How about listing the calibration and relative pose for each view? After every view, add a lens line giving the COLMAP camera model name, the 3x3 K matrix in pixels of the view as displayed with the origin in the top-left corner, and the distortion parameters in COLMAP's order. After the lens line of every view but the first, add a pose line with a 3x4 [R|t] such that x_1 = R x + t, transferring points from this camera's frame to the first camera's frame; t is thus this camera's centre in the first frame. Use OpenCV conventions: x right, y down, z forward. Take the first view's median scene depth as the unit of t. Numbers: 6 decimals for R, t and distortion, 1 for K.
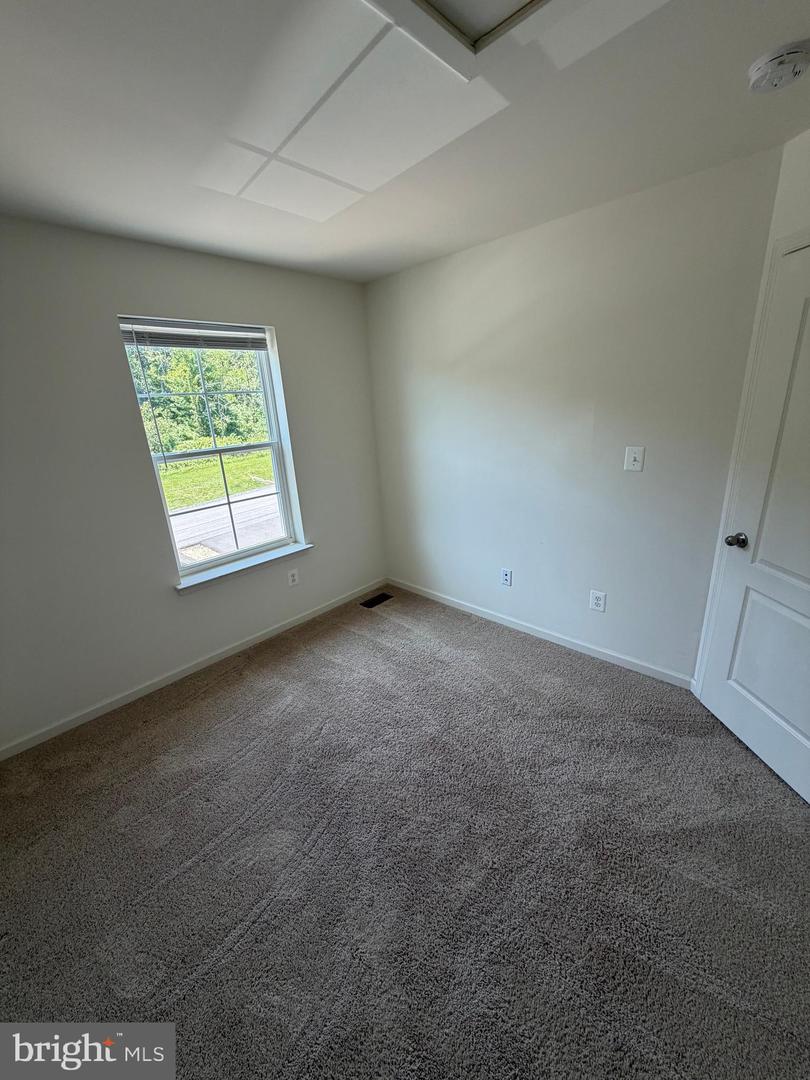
lens RADIAL K [[430.4, 0, 405.5], [0, 430.4, 537.3], [0, 0, 1]] dist [0.002495, 0.000350]
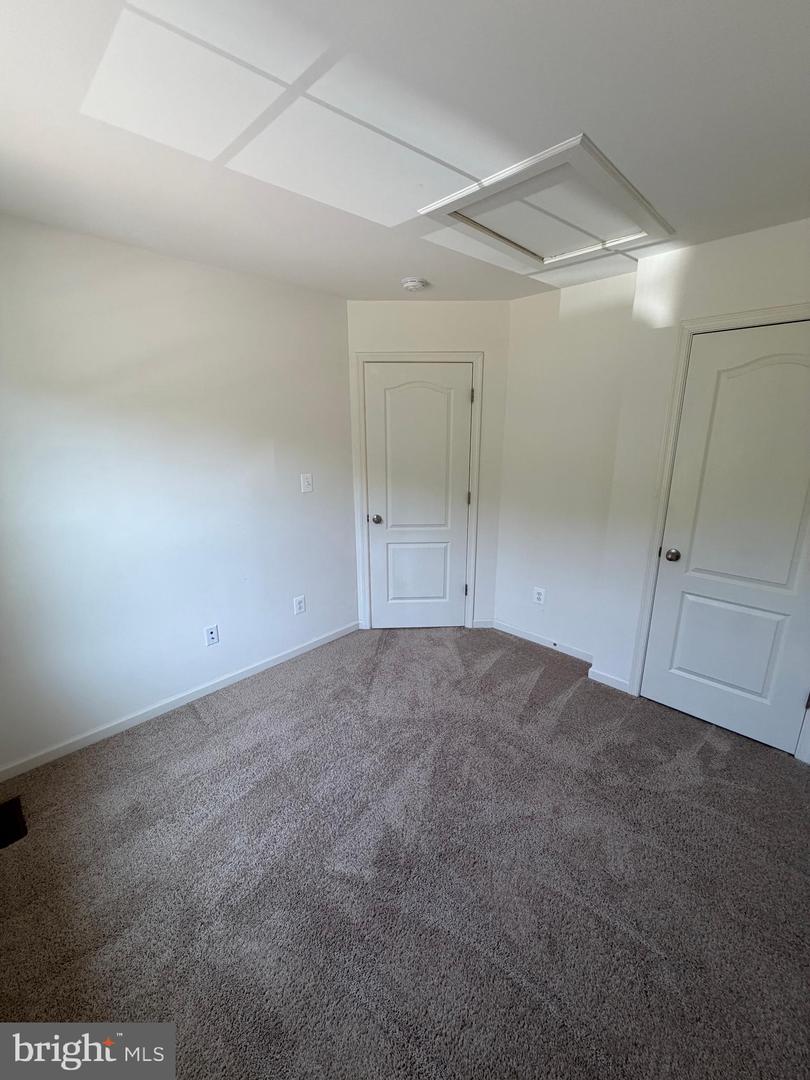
lens RADIAL K [[430.4, 0, 405.5], [0, 430.4, 537.3], [0, 0, 1]] dist [0.002495, 0.000350]
pose [[0.017145, -0.207798, 0.978021, -0.658125], [0.308741, 0.931464, 0.192494, -0.160514], [-0.950992, 0.298655, 0.080126, 0.567336]]
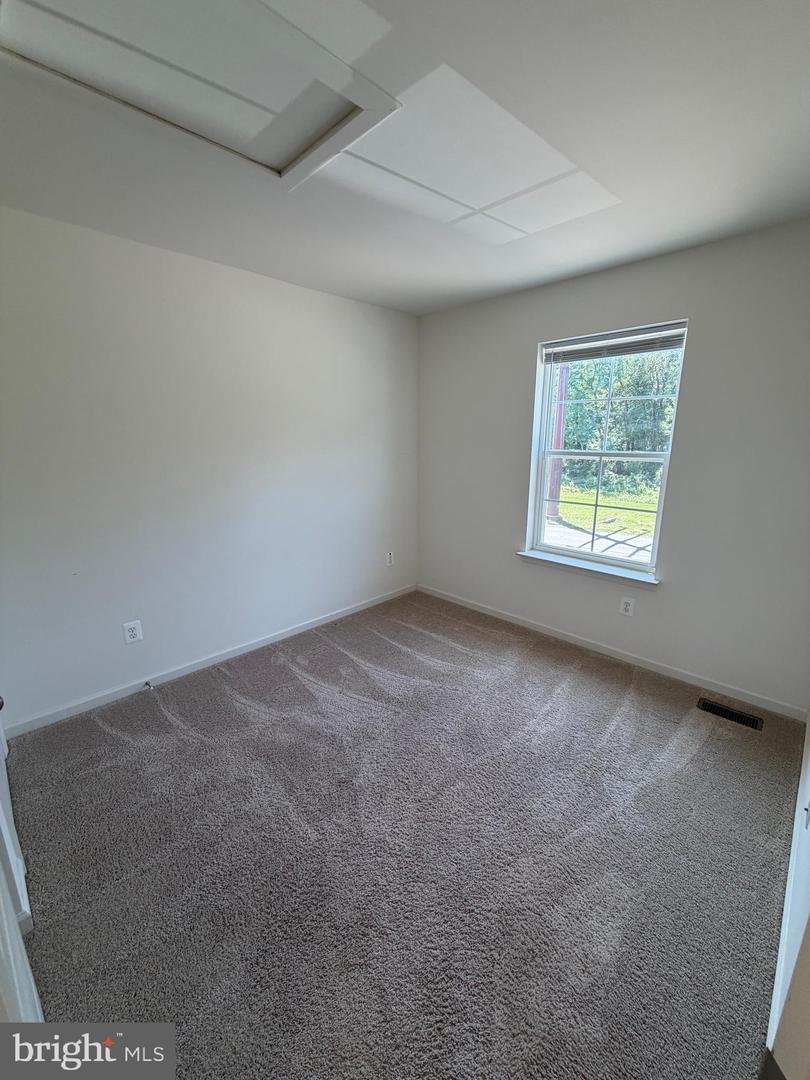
lens RADIAL K [[430.4, 0, 405.5], [0, 430.4, 537.3], [0, 0, 1]] dist [0.002495, 0.000350]
pose [[-0.026007, 0.290476, -0.956529, 0.664296], [-0.298652, 0.910896, 0.284738, -0.181474], [0.954008, 0.293074, 0.063062, 0.568279]]
